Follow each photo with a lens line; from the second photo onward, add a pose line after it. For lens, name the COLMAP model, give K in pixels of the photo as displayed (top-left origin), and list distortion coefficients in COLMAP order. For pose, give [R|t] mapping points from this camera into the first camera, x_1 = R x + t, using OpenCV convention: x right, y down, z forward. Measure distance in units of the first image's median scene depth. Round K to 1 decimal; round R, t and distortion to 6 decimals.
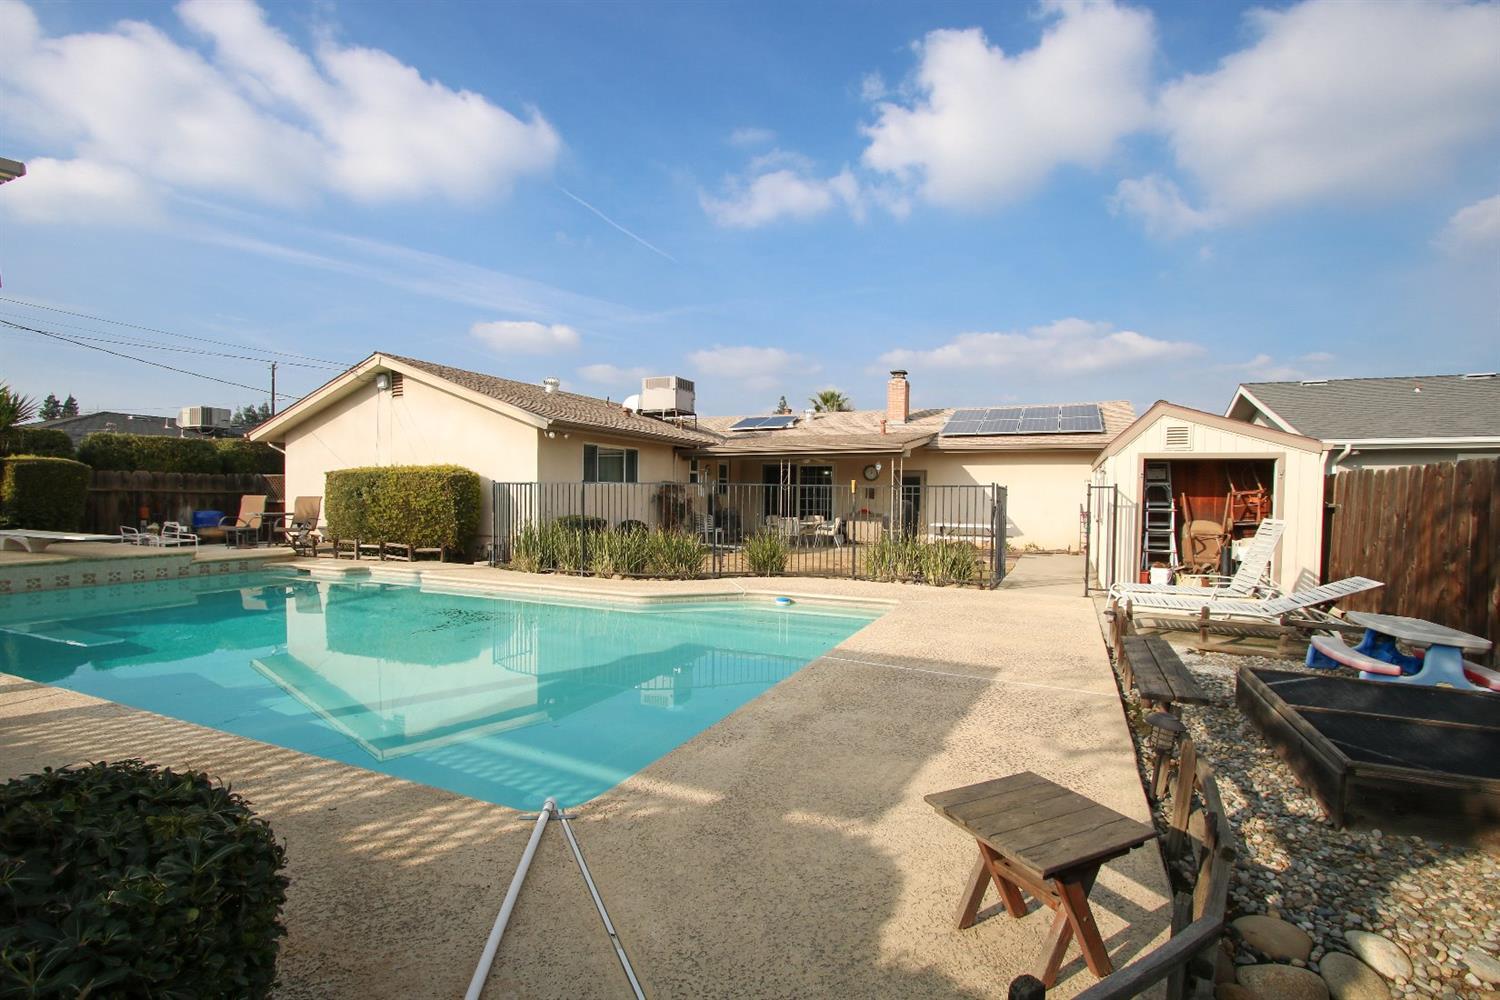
lens RADIAL K [[693.1, 0, 750.0], [0, 693.1, 519.1], [0, 0, 1]] dist [-0.024058, 0.005621]
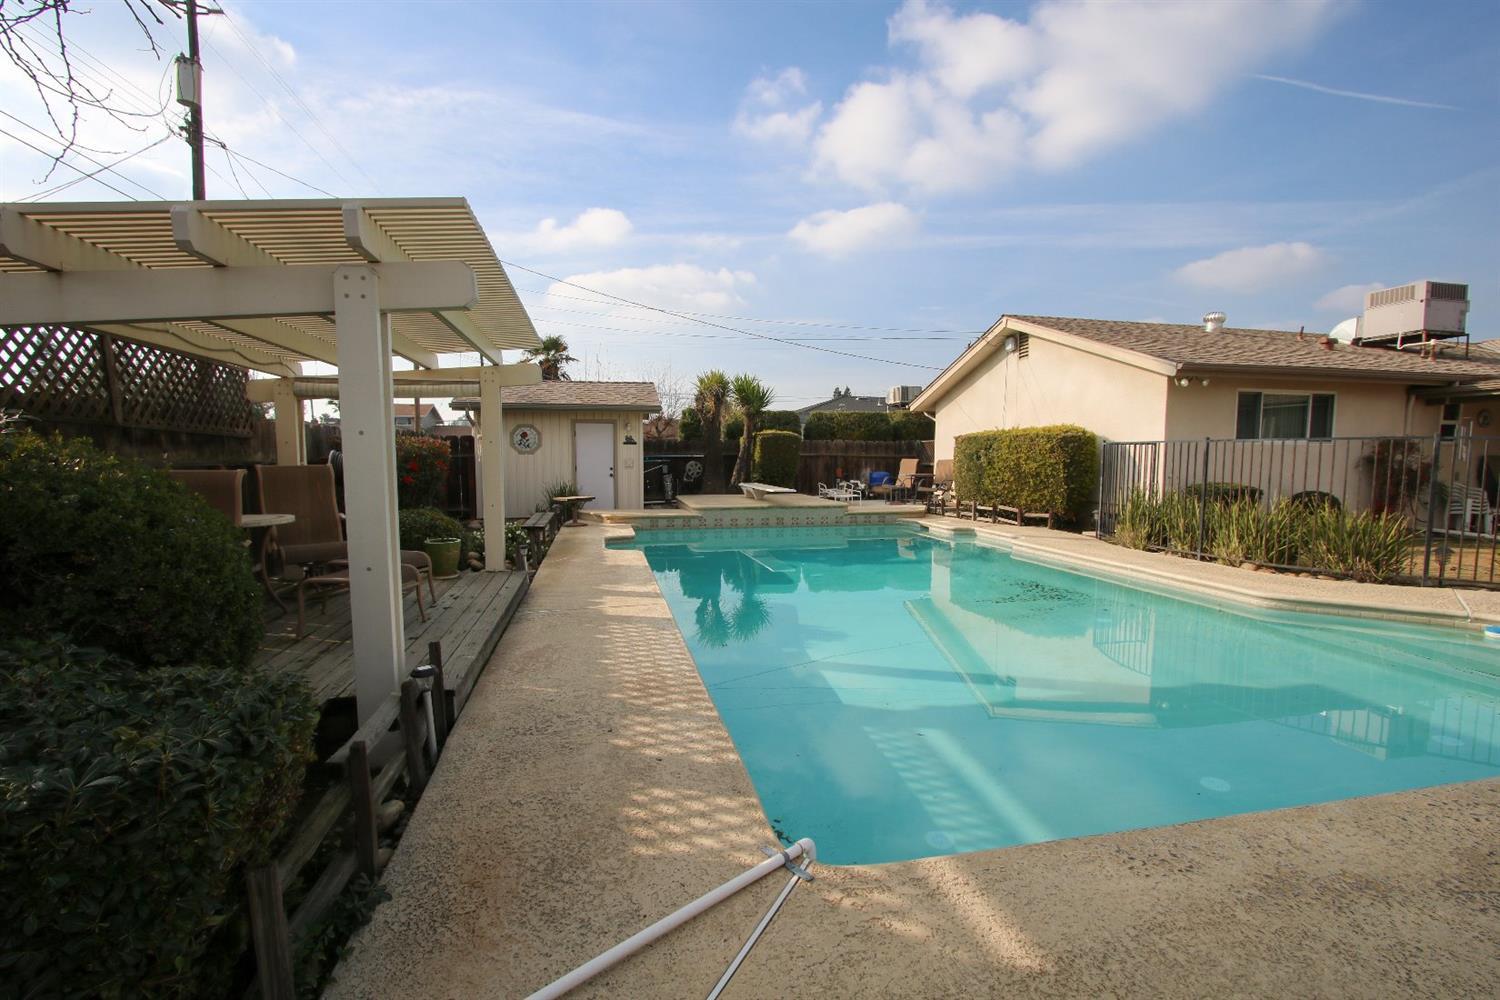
lens RADIAL K [[693.1, 0, 750.9], [0, 693.1, 514.6], [0, 0, 1]] dist [-0.024058, 0.005621]
pose [[0.601361, 0.059911, -0.796728, 0.071986], [-0.023680, 0.998083, 0.057178, -0.001570], [0.798626, -0.015518, 0.601627, 0.130513]]
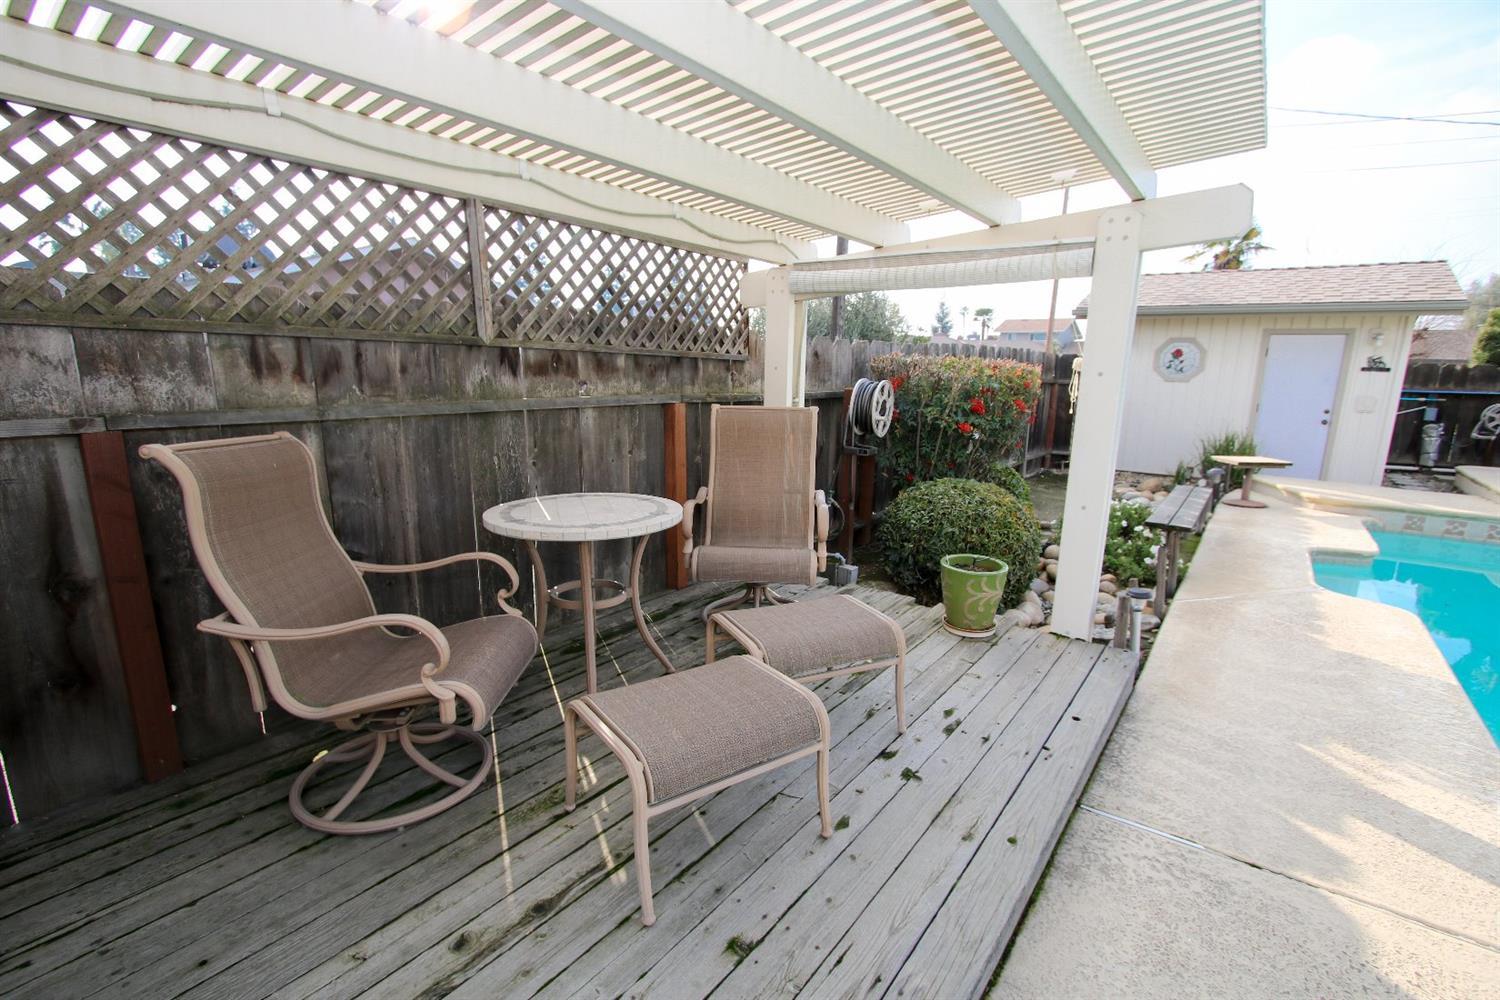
lens RADIAL K [[693.1, 0, 747.0], [0, 693.1, 512.8], [0, 0, 1]] dist [-0.024058, 0.005621]
pose [[-0.214237, 0.193078, -0.957509, -0.251063], [-0.057184, 0.976109, 0.209623, -0.021428], [0.975106, 0.099663, -0.198077, 0.237779]]
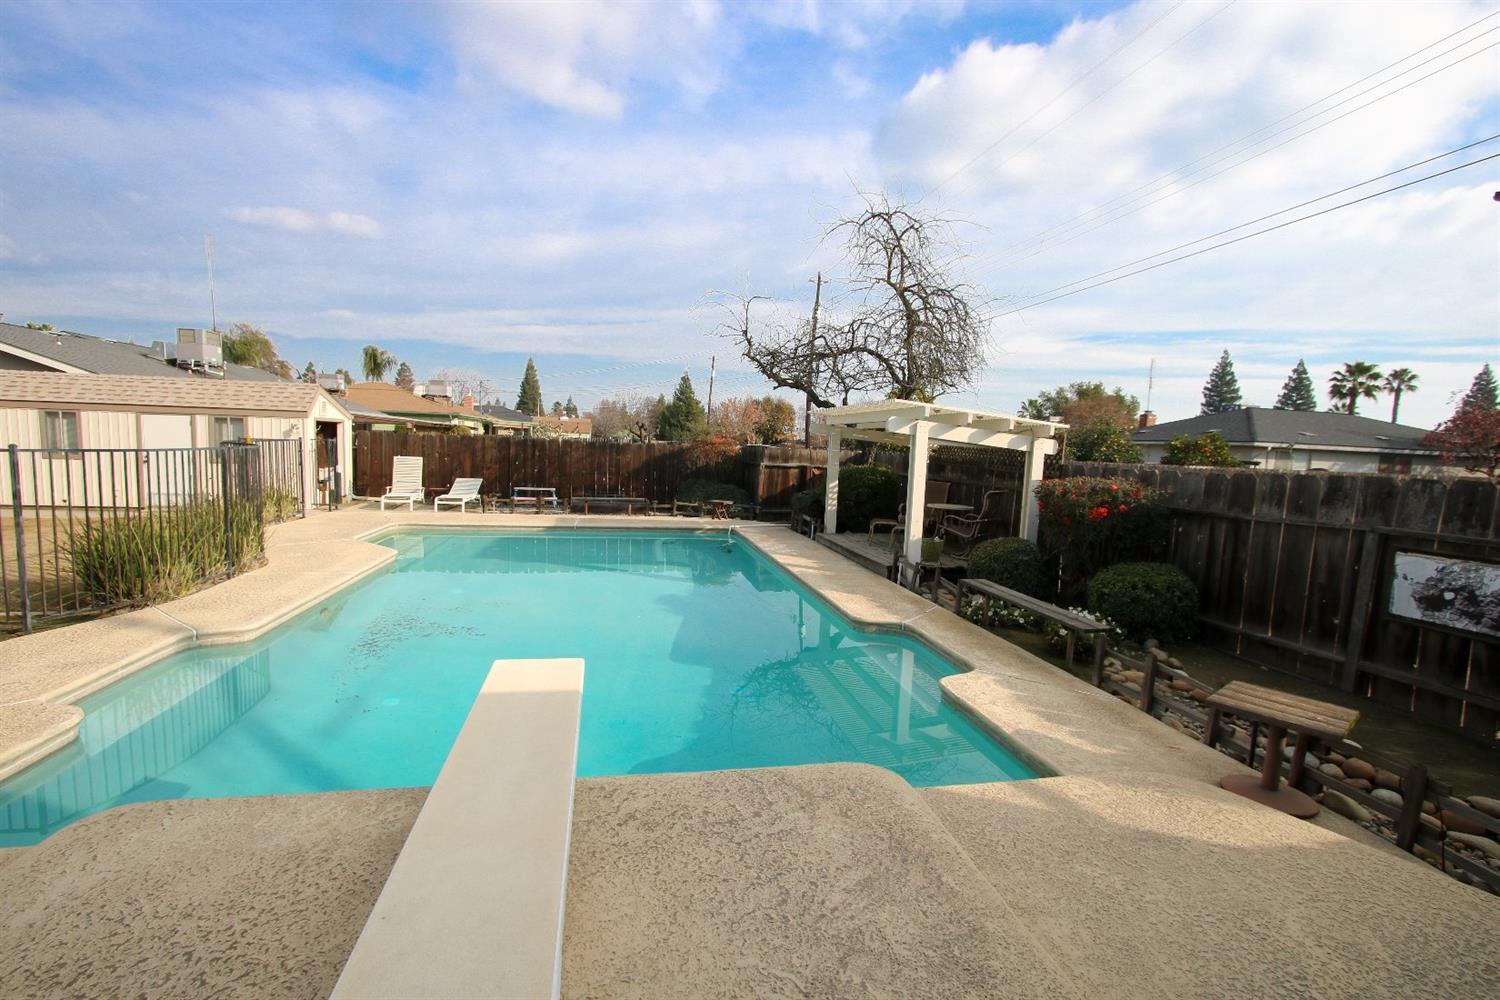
lens RADIAL K [[693.1, 0, 756.8], [0, 693.1, 508.9], [0, 0, 1]] dist [-0.024058, 0.005621]
pose [[-0.591189, -0.107739, 0.799305, -1.175437], [-0.006956, 0.991682, 0.128524, -0.085917], [-0.806503, 0.070422, -0.587021, 1.019413]]
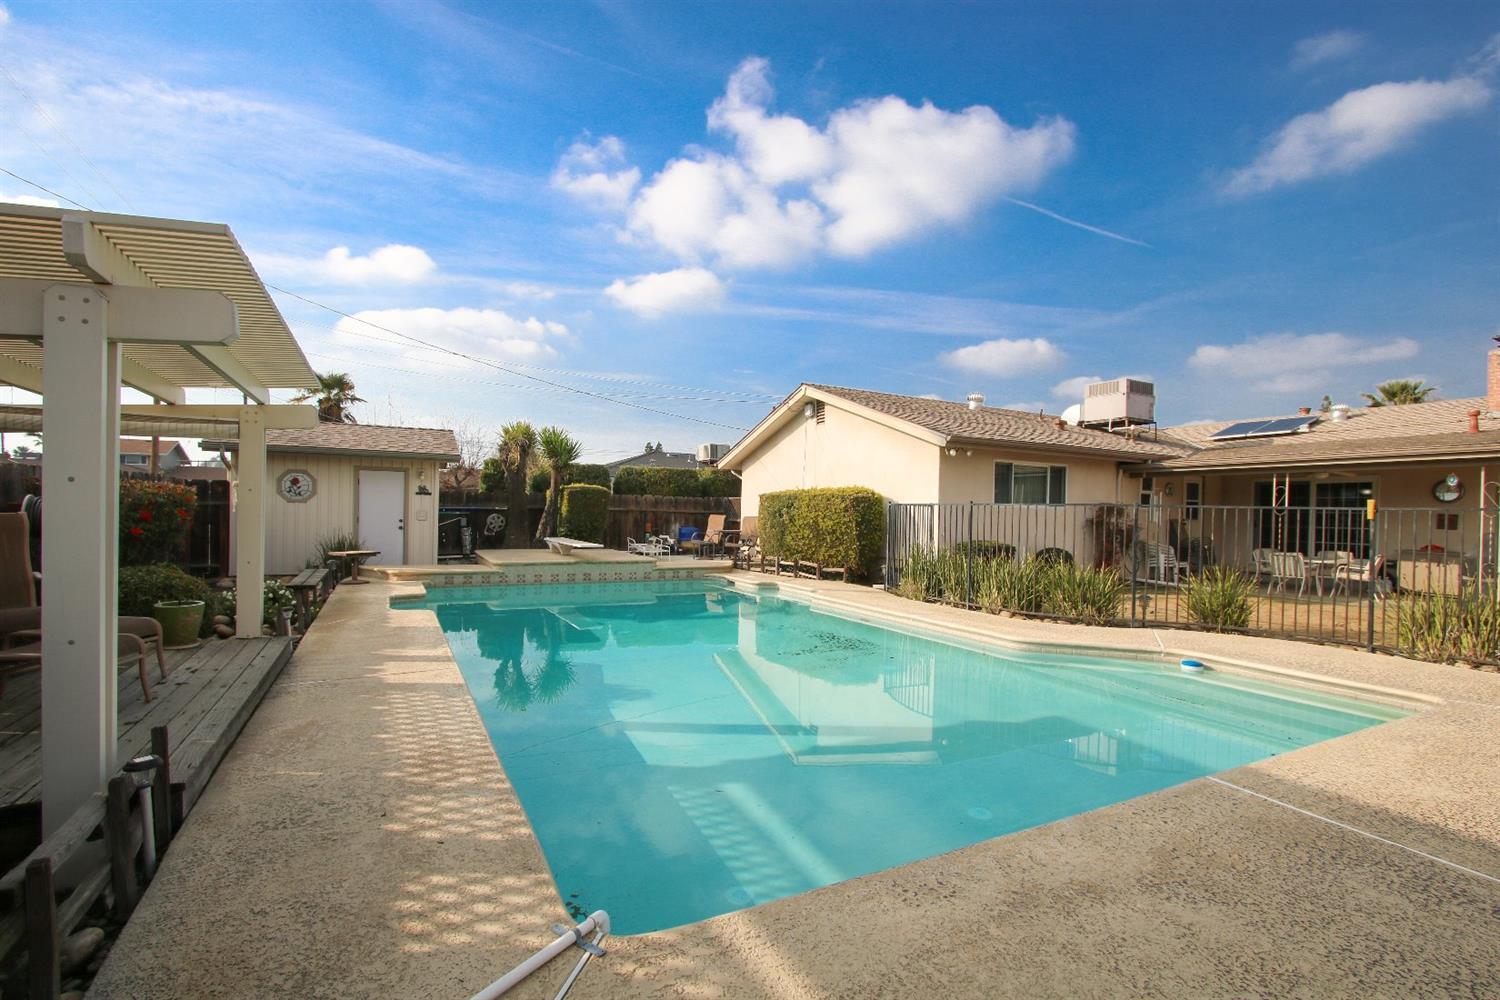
lens RADIAL K [[693.1, 0, 752.0], [0, 693.1, 514.8], [0, 0, 1]] dist [-0.024058, 0.005621]
pose [[0.793428, 0.009506, -0.608589, 0.078678], [-0.033783, 0.999024, -0.028439, -0.003977], [0.607725, 0.043124, 0.792975, 0.130321]]
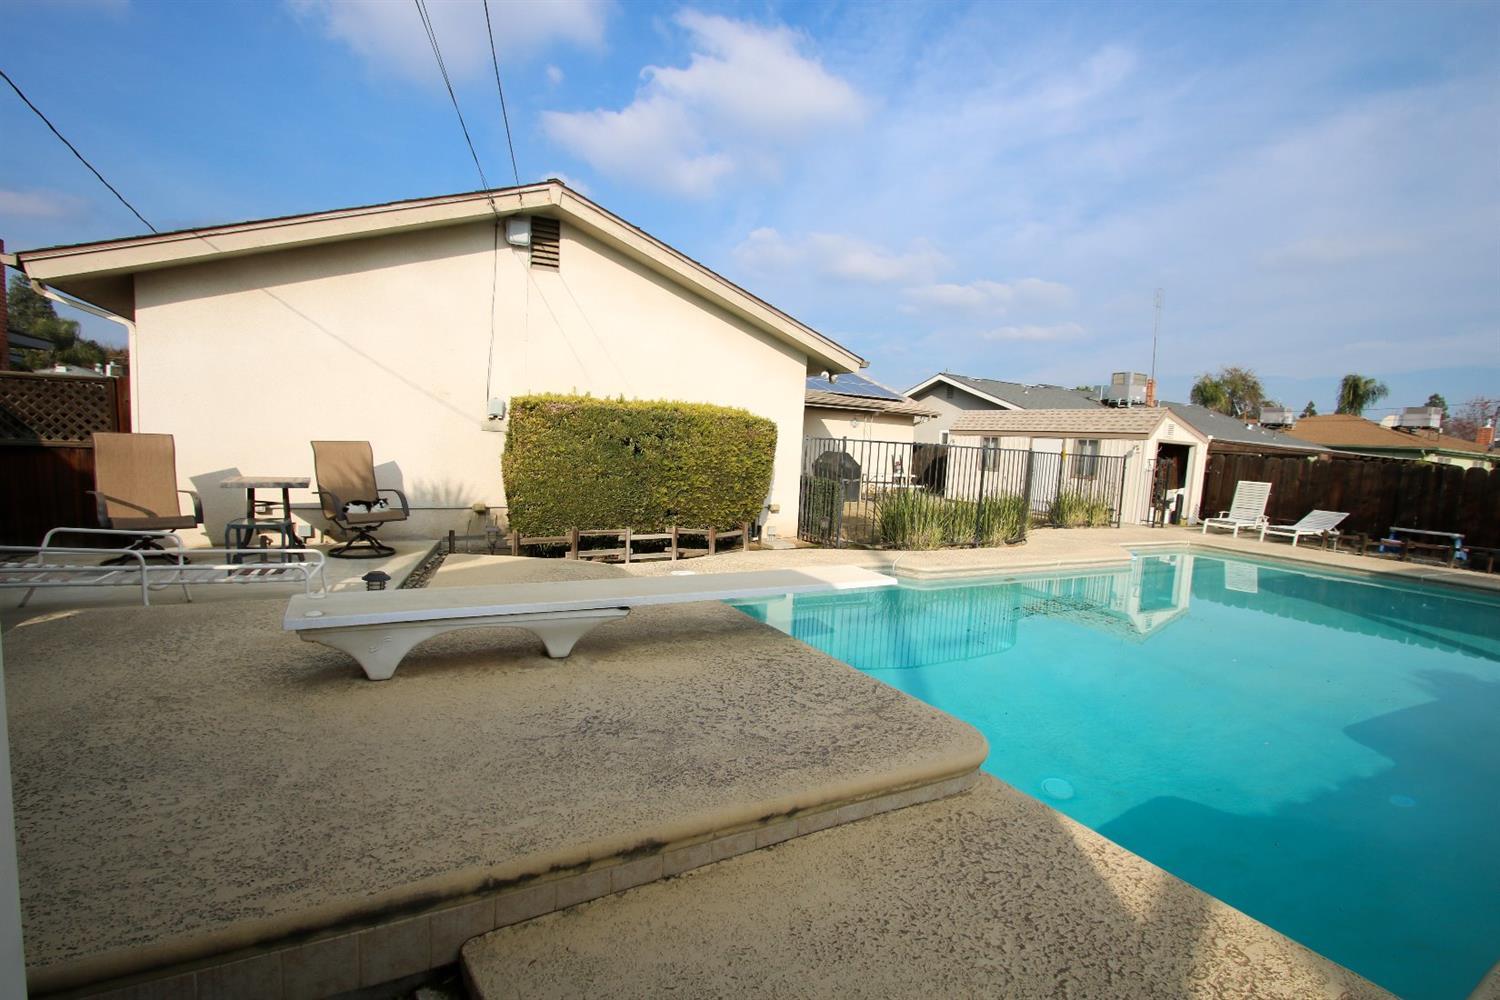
lens RADIAL K [[693.1, 0, 752.9], [0, 693.1, 507.8], [0, 0, 1]] dist [-0.024058, 0.005621]
pose [[0.586457, -0.055863, 0.808052, -1.227446], [-0.011691, 0.996931, 0.077405, -0.041129], [-0.809896, -0.054842, 0.584004, 0.739092]]
